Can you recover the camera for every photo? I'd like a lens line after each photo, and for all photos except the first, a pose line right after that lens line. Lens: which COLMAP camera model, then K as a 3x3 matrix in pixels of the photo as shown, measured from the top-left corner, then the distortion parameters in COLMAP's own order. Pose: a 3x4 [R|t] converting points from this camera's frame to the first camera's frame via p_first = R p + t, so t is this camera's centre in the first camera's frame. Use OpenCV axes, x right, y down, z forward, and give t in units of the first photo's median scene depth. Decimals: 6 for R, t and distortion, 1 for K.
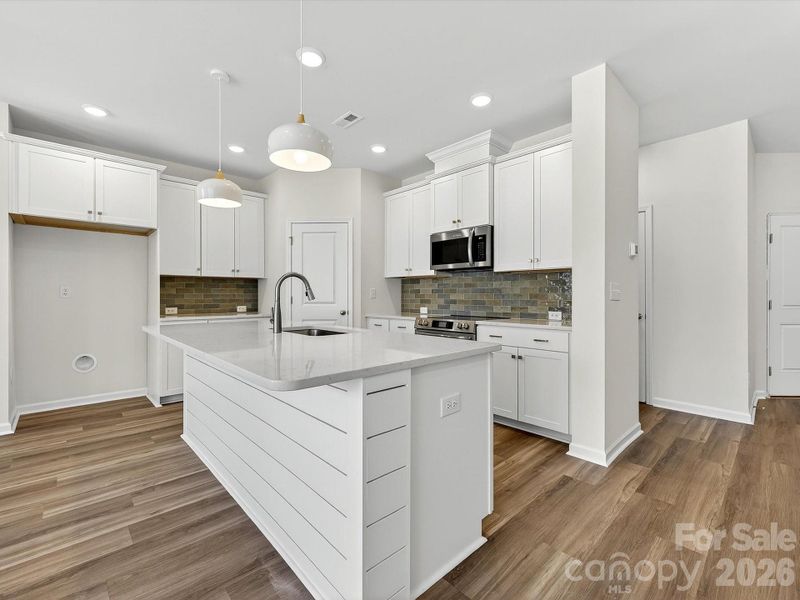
lens RADIAL K [[362.2, 0, 401.5], [0, 362.2, 297.8], [0, 0, 1]] dist [0.002451, 0.000223]
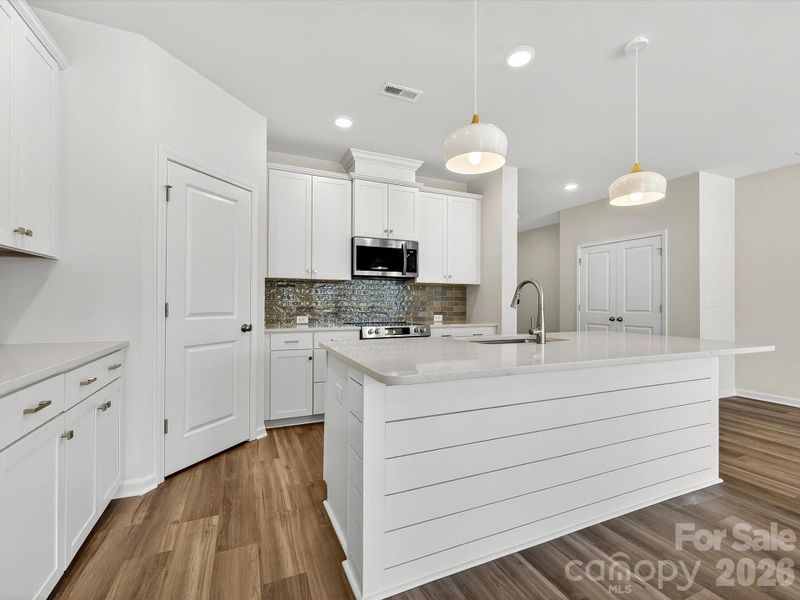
lens RADIAL K [[356.3, 0, 400.0], [0, 356.3, 300.0], [0, 0, 1]] dist [-0.020281, -0.000006]
pose [[0.344276, 0.010115, 0.938814, -0.834271], [-0.000369, 0.999943, -0.010638, -0.003267], [-0.938869, 0.003316, 0.344260, 0.654904]]
